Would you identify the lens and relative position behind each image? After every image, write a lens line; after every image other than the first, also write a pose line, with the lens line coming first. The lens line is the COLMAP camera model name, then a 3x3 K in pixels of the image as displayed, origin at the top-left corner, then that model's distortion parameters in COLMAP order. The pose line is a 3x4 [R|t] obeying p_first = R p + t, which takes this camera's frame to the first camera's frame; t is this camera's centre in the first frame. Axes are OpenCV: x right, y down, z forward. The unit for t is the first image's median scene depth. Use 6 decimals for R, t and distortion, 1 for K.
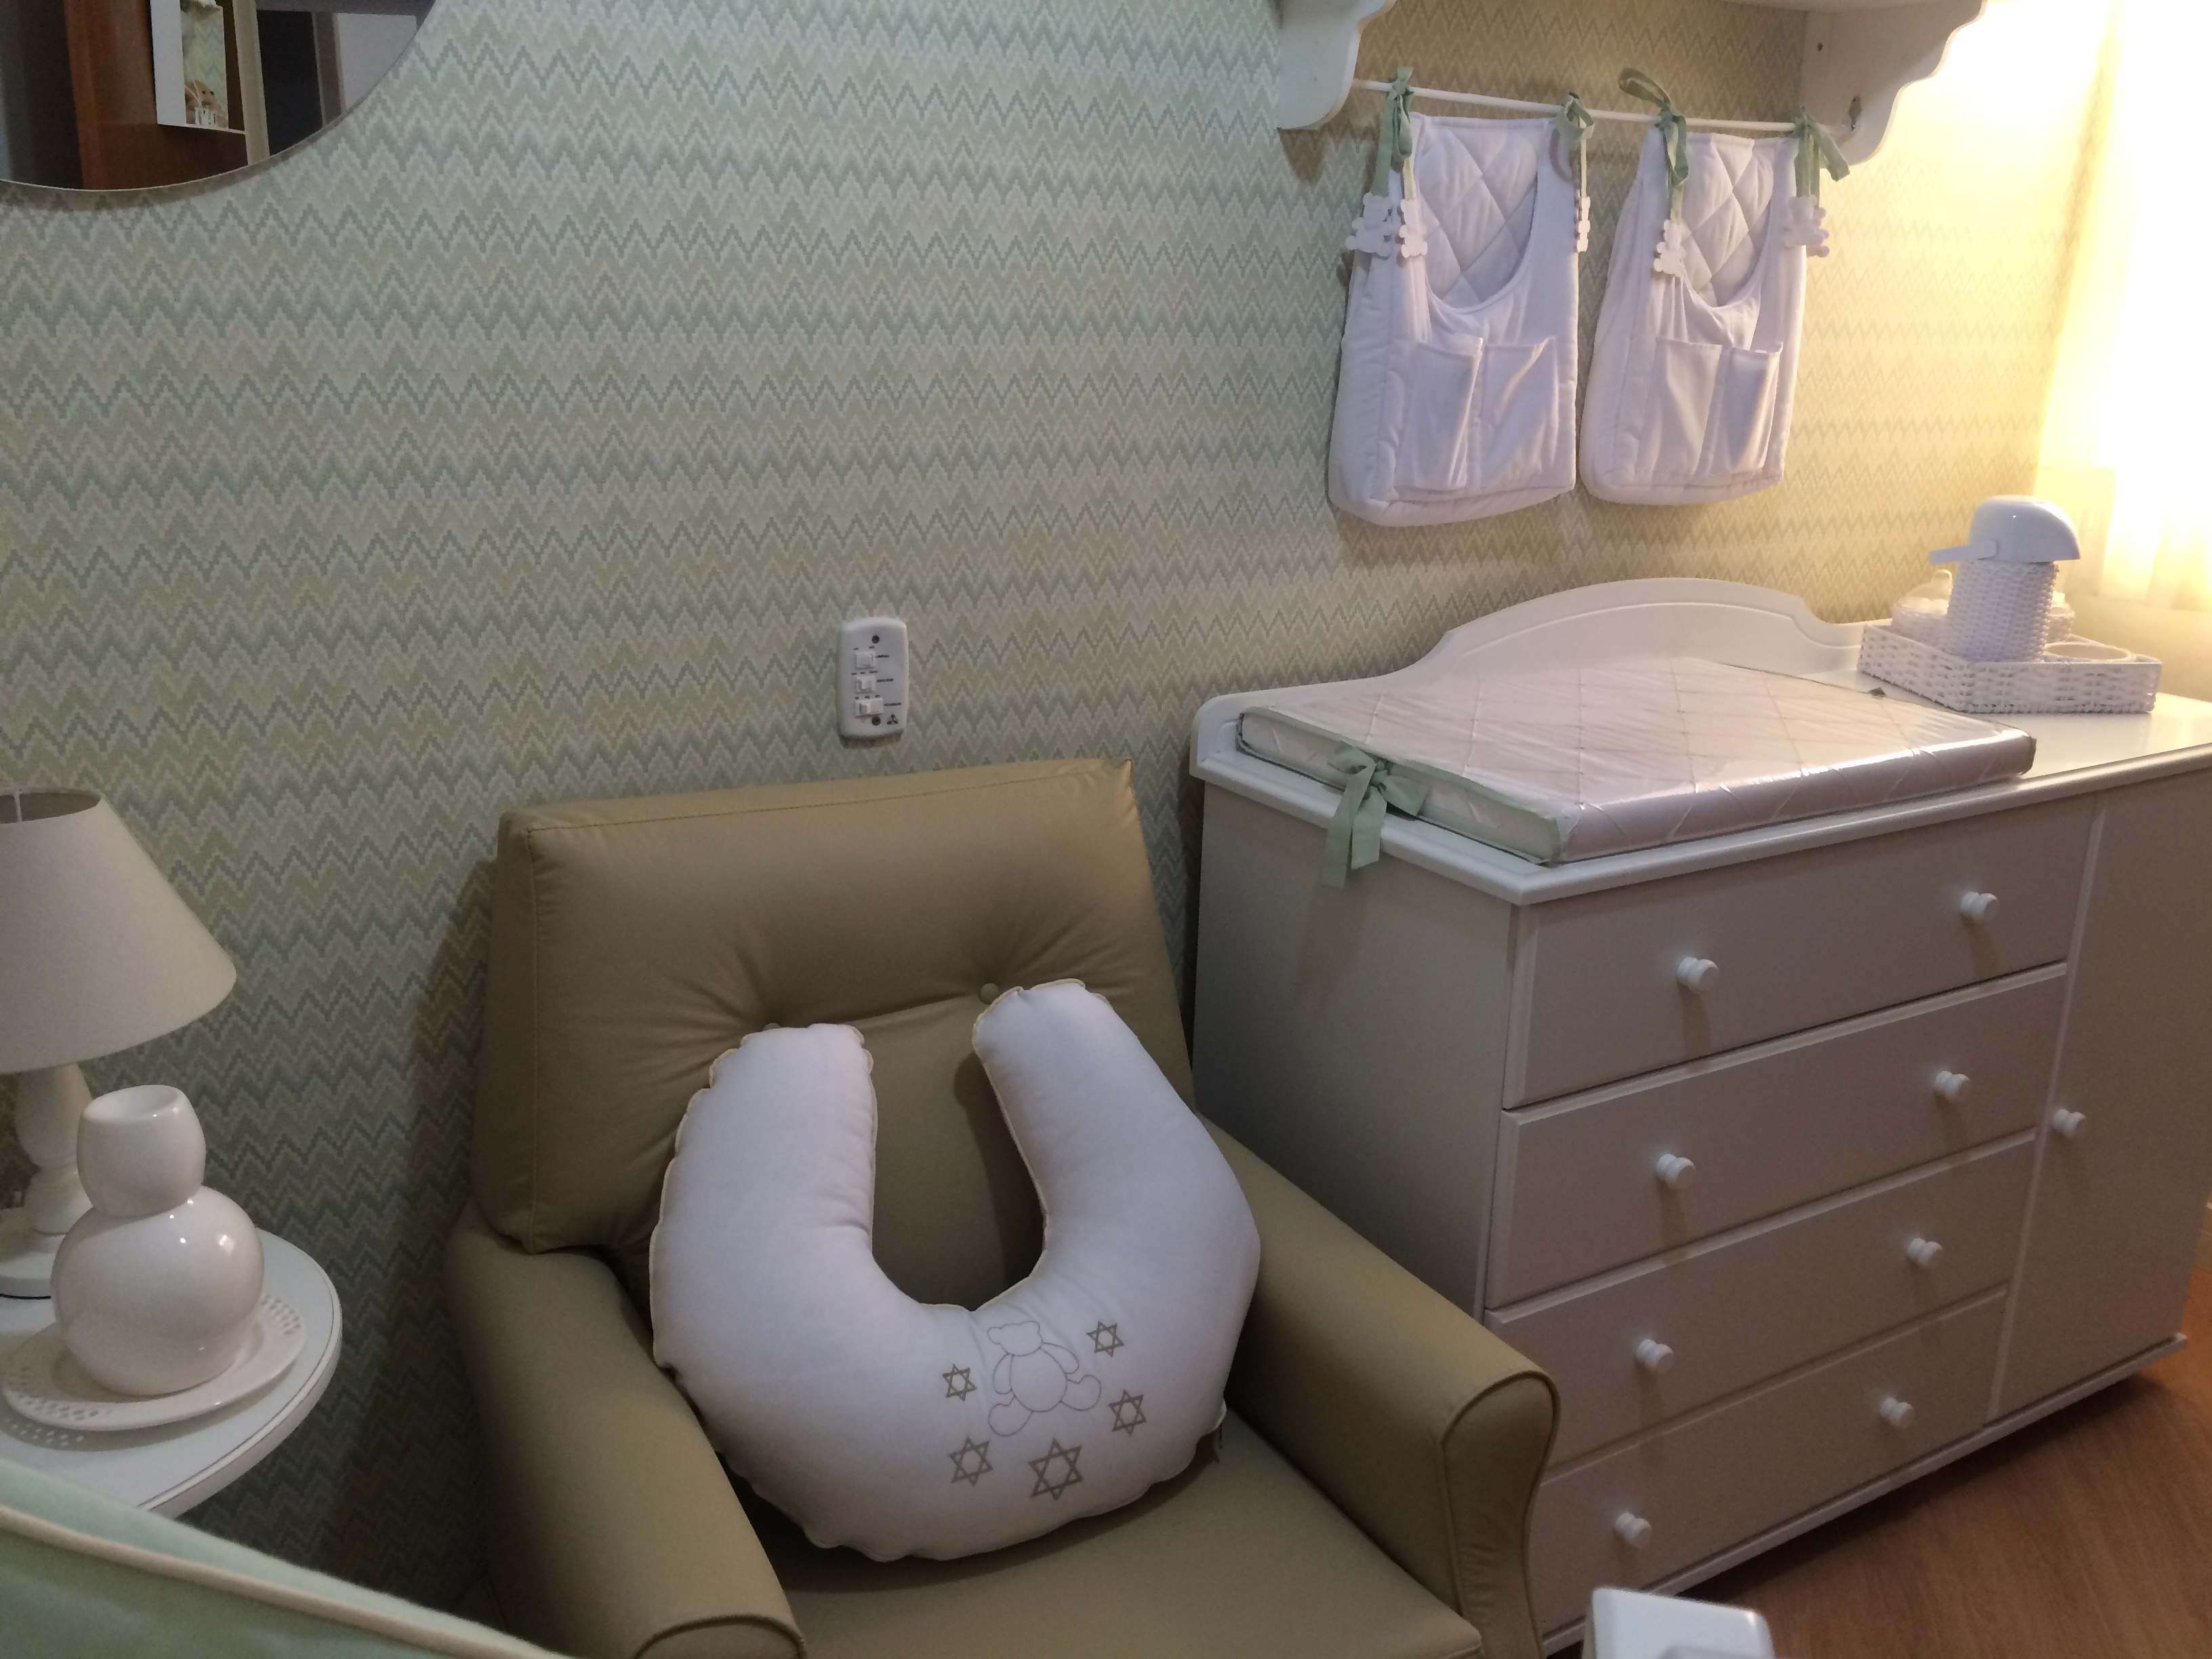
lens RADIAL K [[1896.7, 0, 1113.2], [0, 1896.7, 840.5], [0, 0, 1]] dist [0.095148, -0.137547]
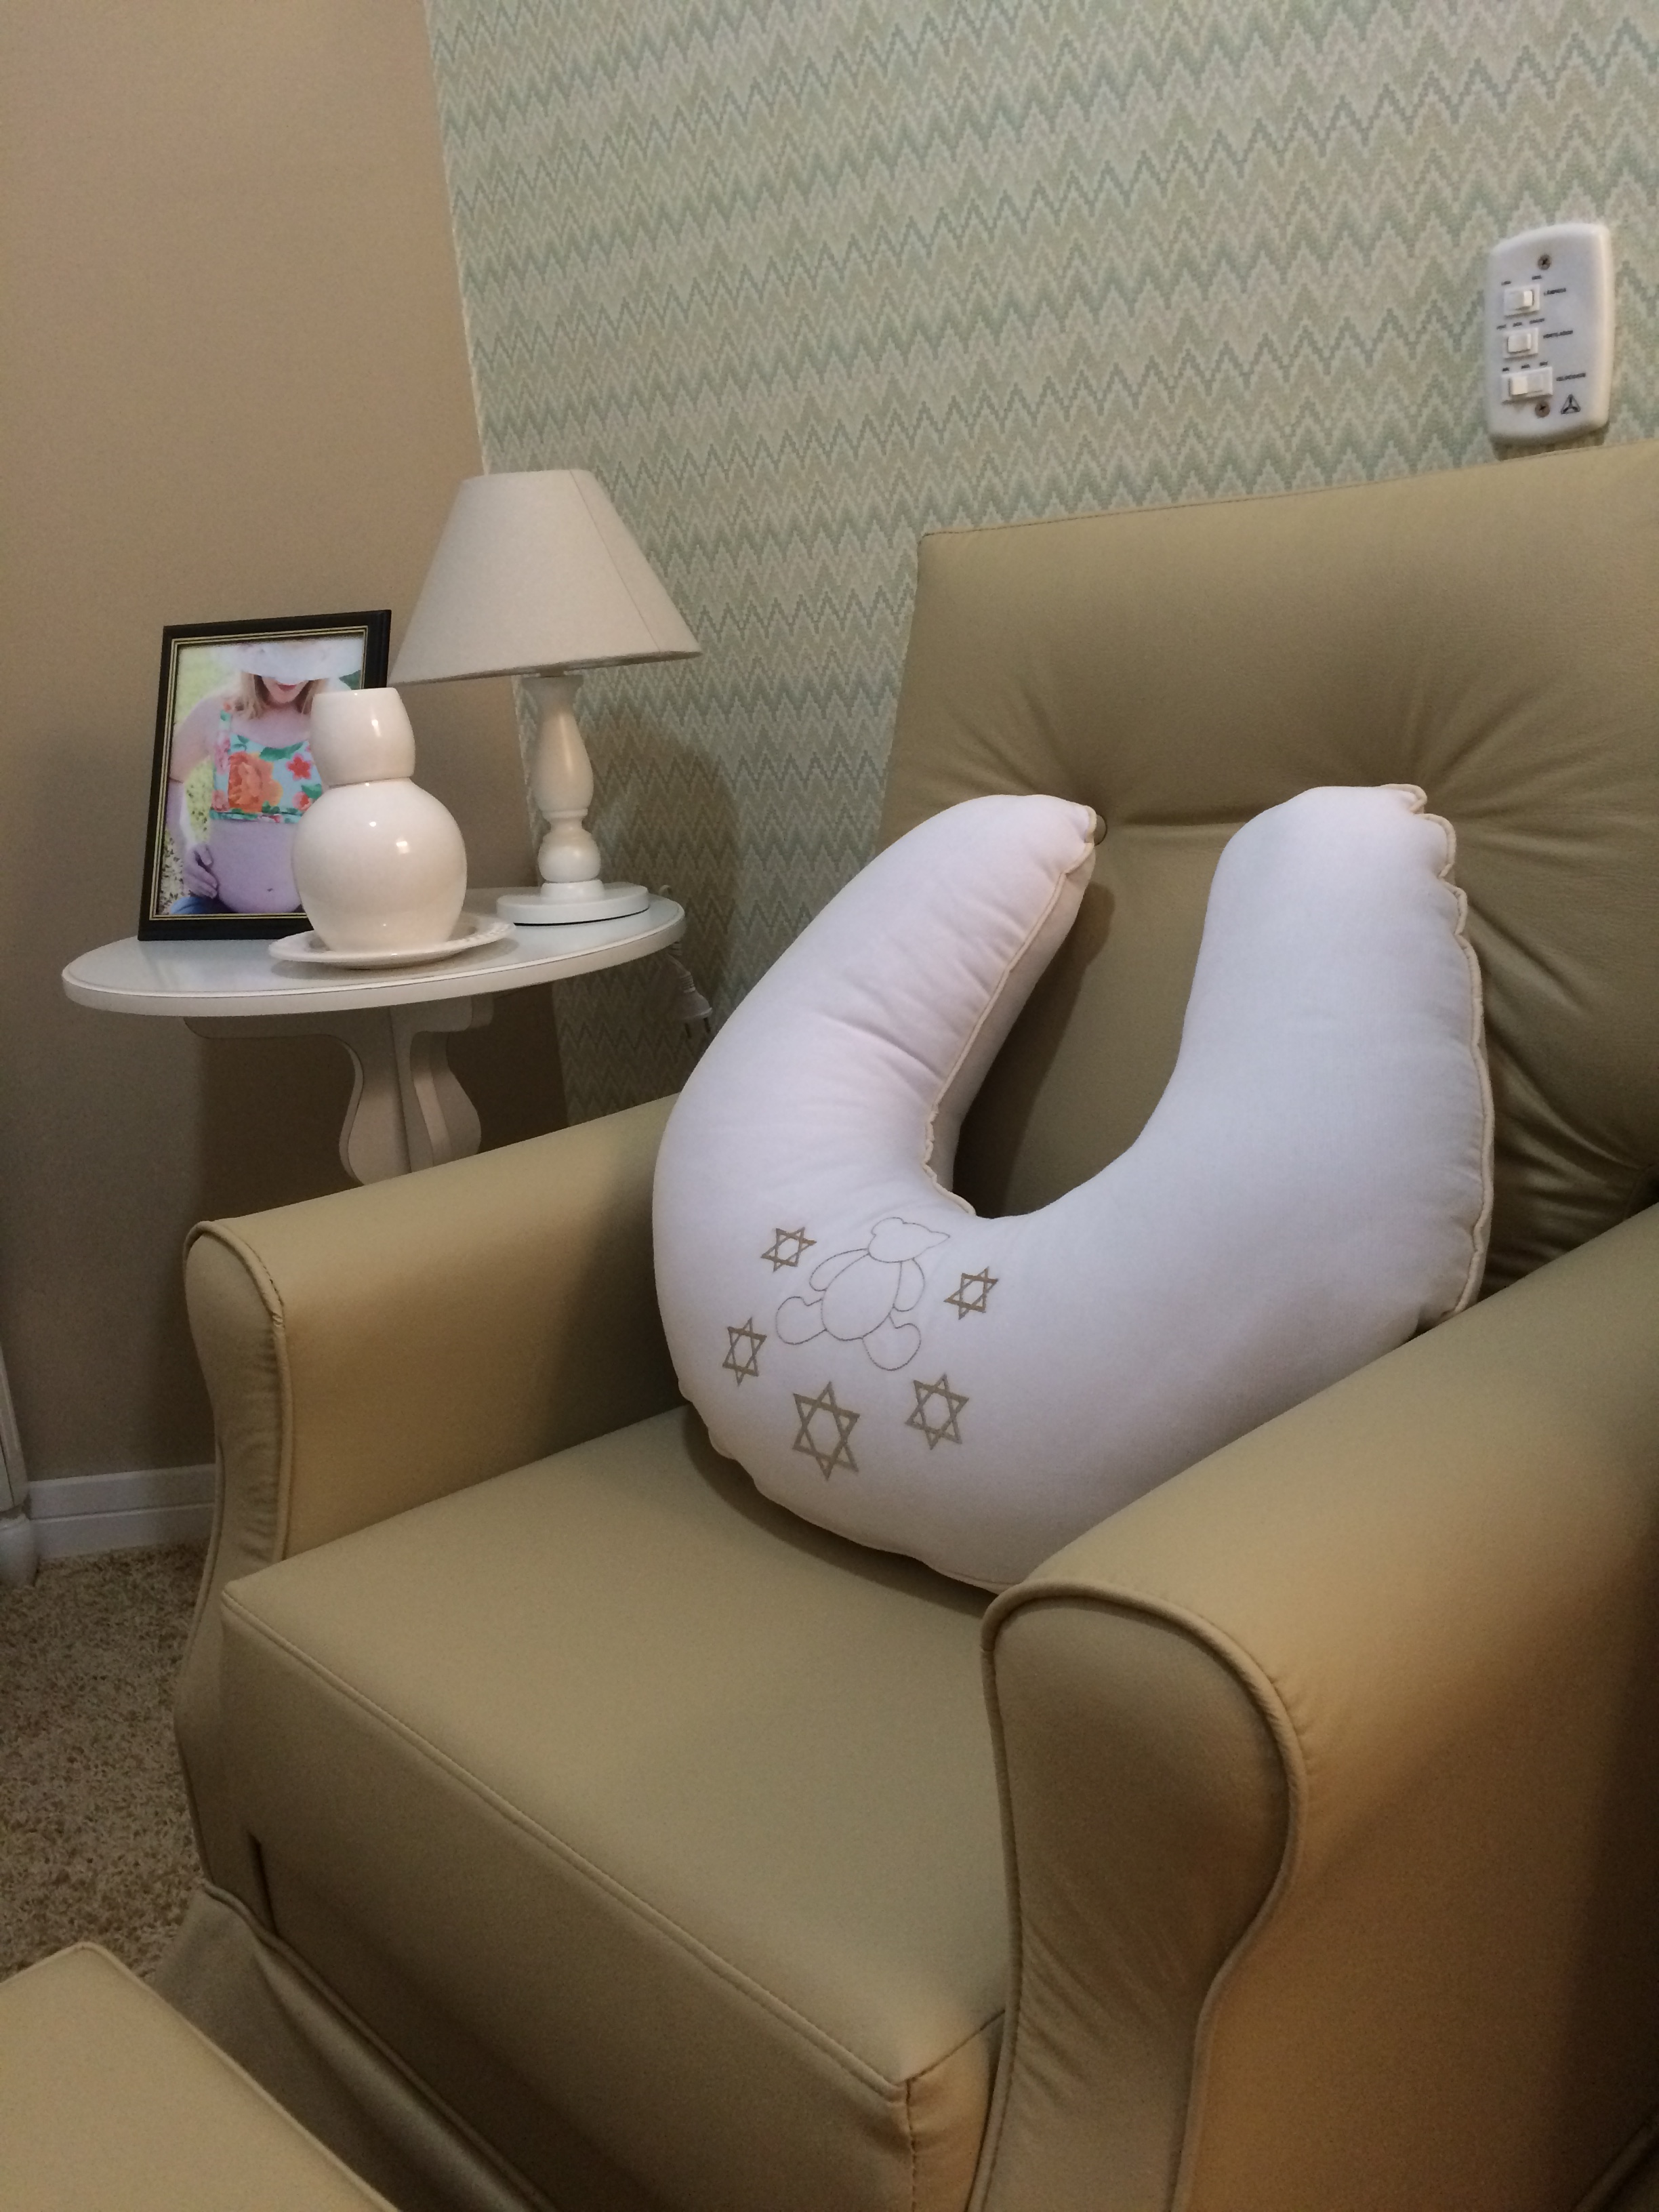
lens RADIAL K [[1896.7, 0, 821.2], [0, 1896.7, 1106.8], [0, 0, 1]] dist [0.095148, -0.137547]
pose [[0.240055, 0.186815, -0.952614, 0.451761], [-0.181550, 0.972634, 0.144991, 0.107067], [0.953631, 0.138141, 0.267402, 0.661253]]
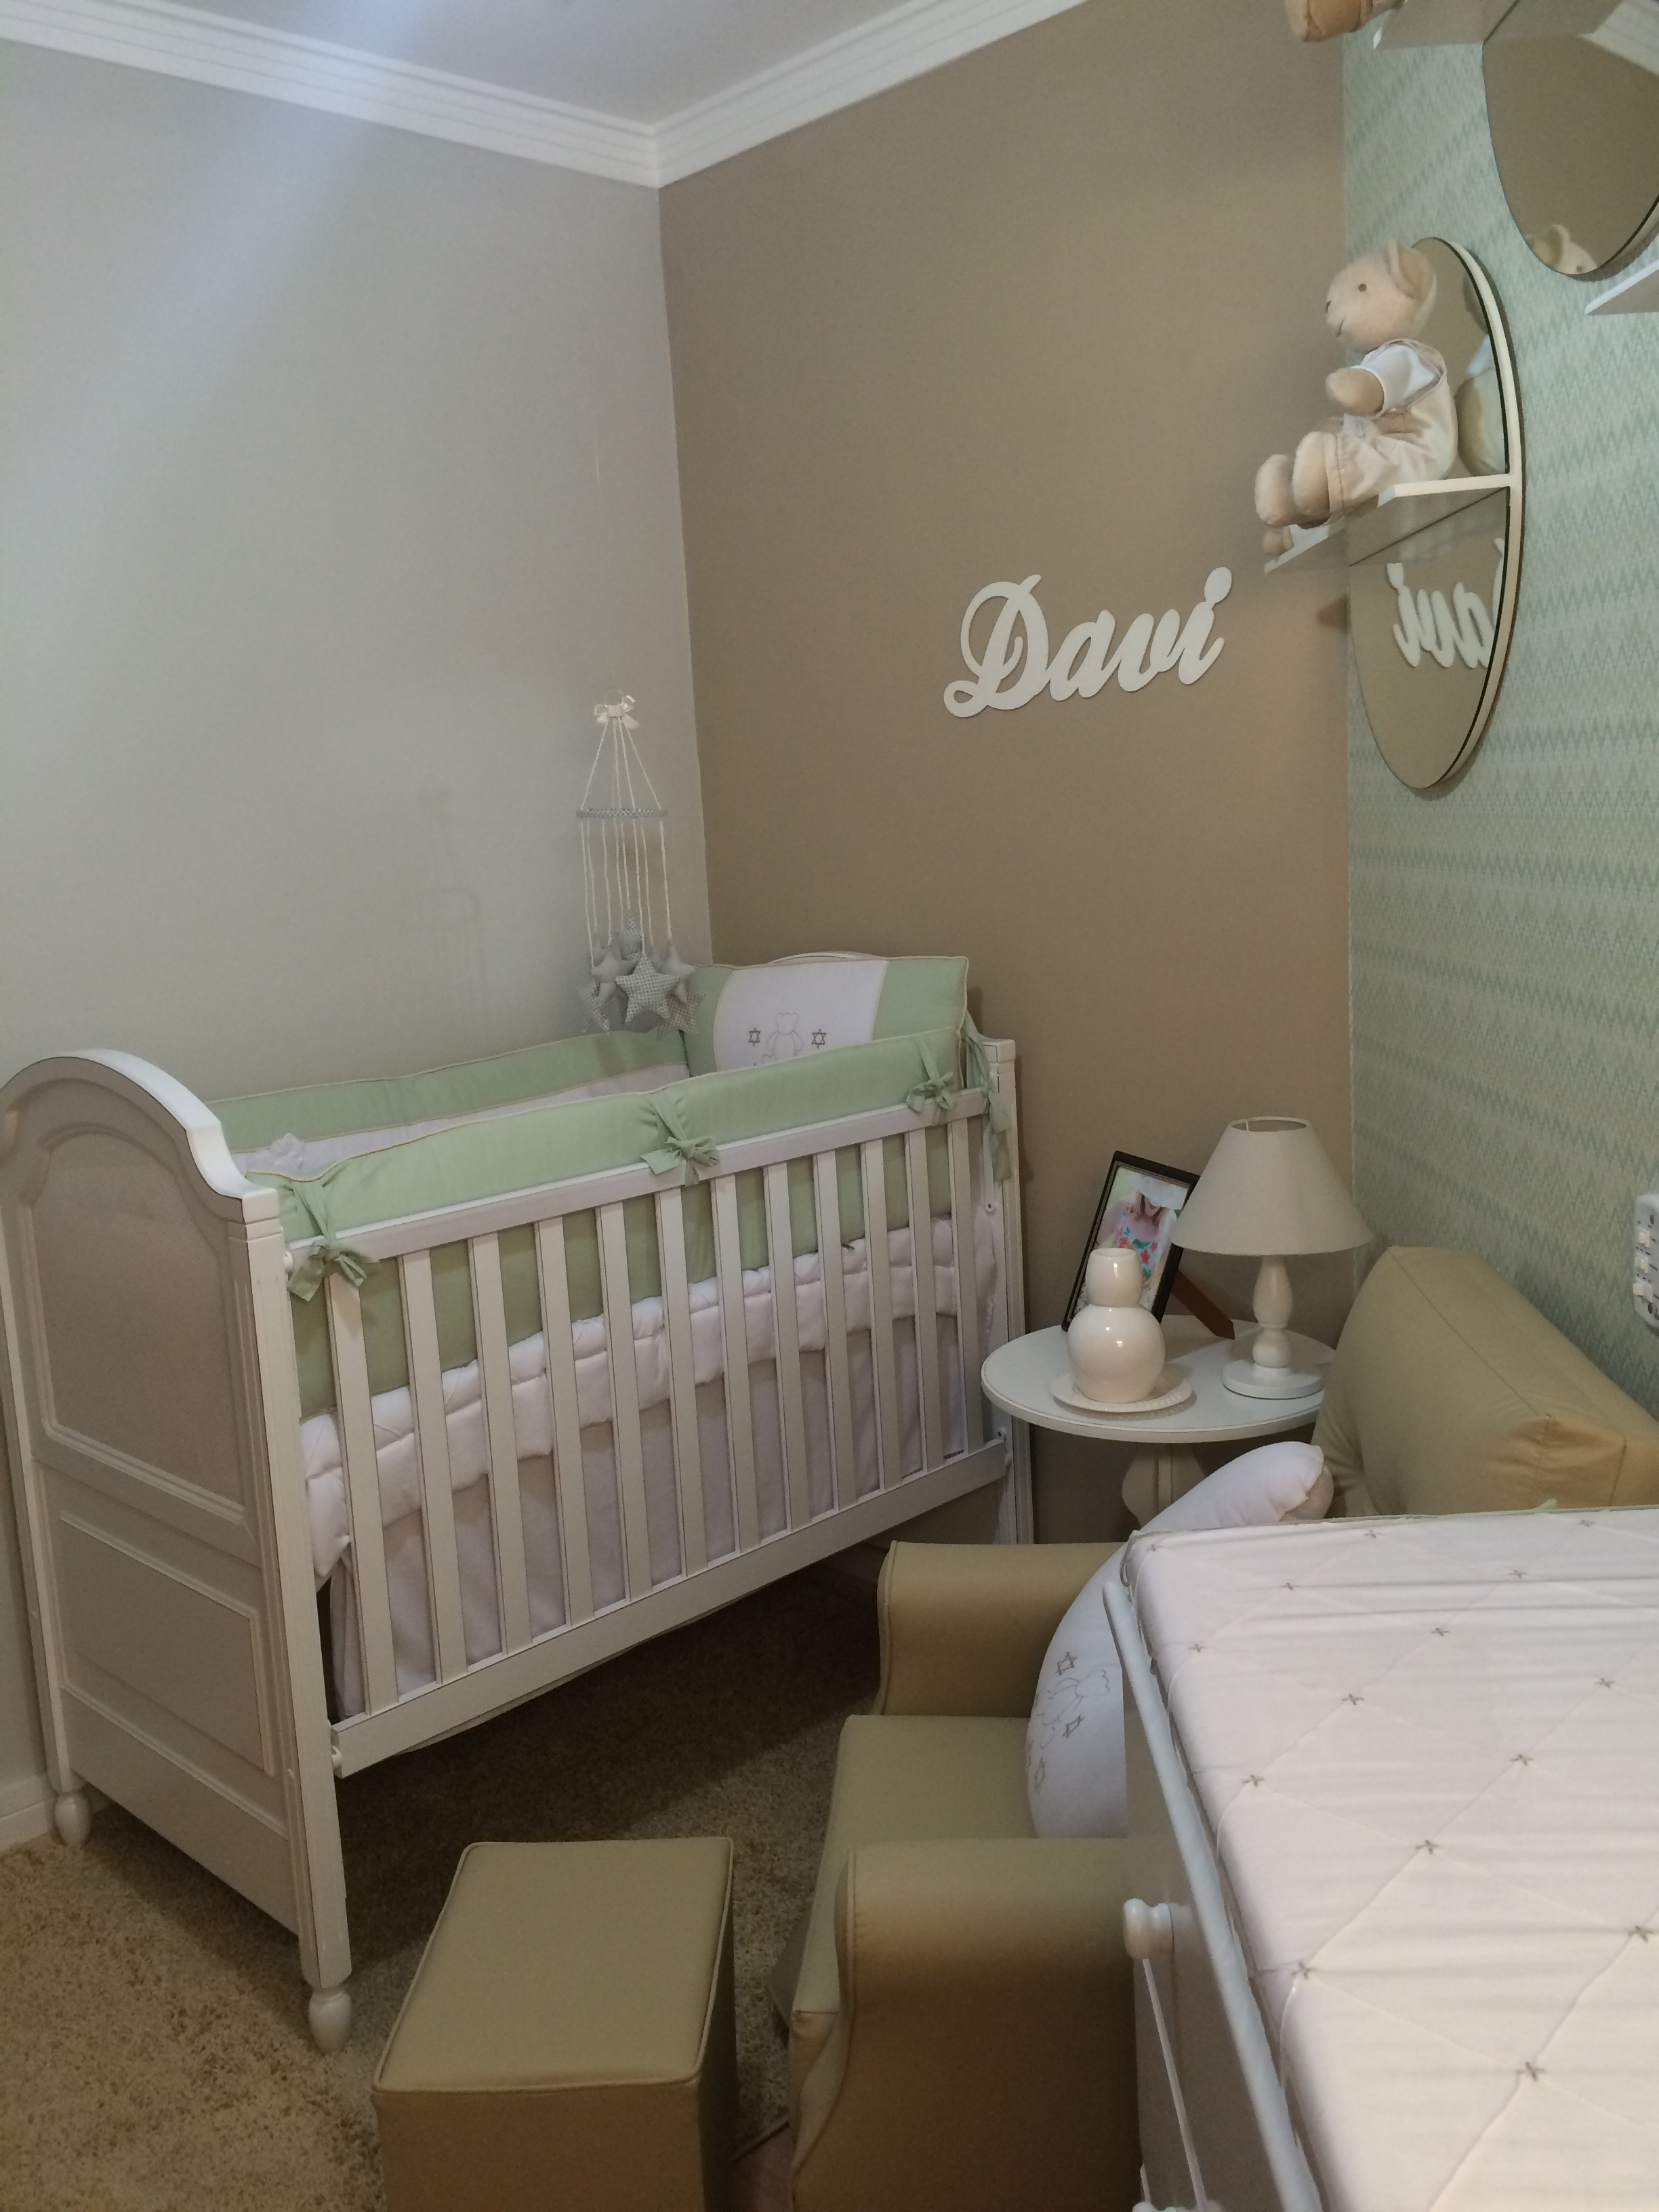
lens RADIAL K [[1896.7, 0, 824.5], [0, 1896.7, 1109.9], [0, 0, 1]] dist [0.095148, -0.137547]
pose [[-0.557890, 0.138294, -0.818311, 0.839684], [-0.192768, 0.937457, 0.289851, -0.345499], [0.807217, 0.319450, -0.496340, 1.126237]]
